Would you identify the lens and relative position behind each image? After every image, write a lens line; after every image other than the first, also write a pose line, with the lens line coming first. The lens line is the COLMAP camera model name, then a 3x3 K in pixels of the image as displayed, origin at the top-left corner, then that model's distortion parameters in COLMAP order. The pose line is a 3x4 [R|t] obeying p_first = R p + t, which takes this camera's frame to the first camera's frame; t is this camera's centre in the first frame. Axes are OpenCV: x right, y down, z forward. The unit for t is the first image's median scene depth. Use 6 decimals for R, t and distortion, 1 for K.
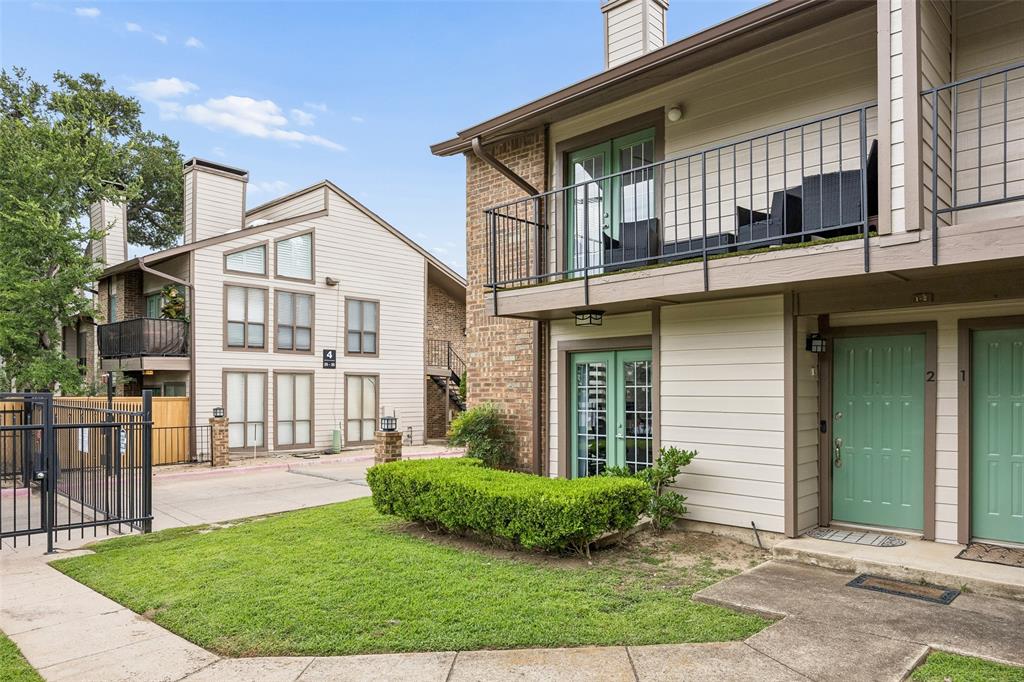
lens RADIAL K [[663.8, 0, 512.4], [0, 663.8, 393.6], [0, 0, 1]] dist [-0.014670, 0.000062]
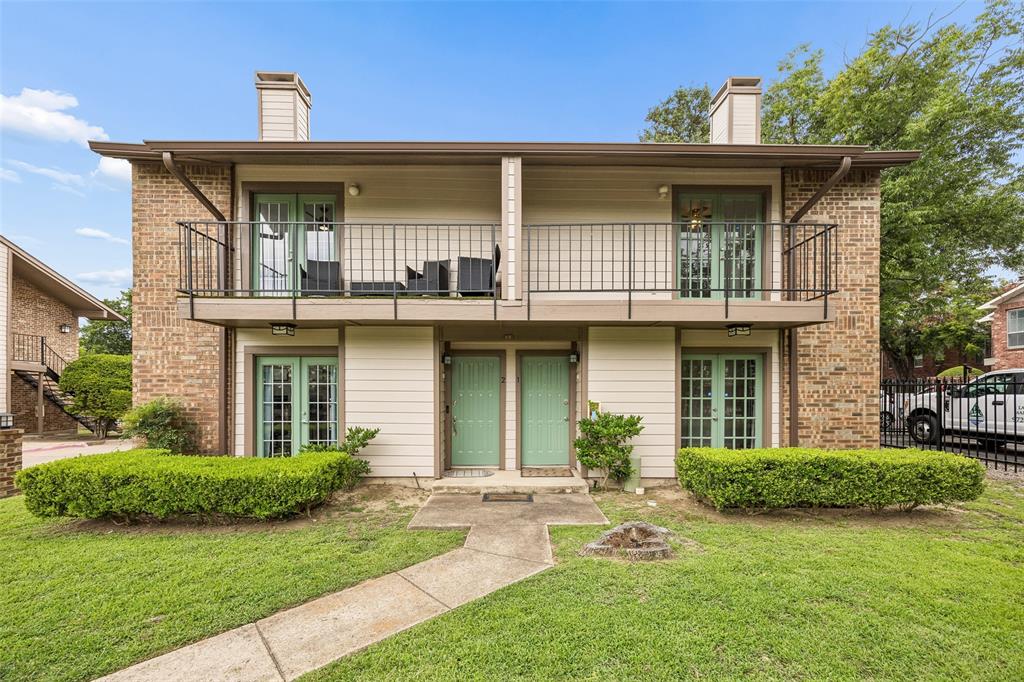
lens RADIAL K [[433.9, 0, 512.3], [0, 433.9, 390.0], [0, 0, 1]] dist [0.001206, 0.000215]
pose [[0.712839, 0.001189, 0.701326, -0.156849], [-0.001299, 0.999999, -0.000374, 0.001709], [-0.701326, -0.000645, 0.712840, 0.102030]]
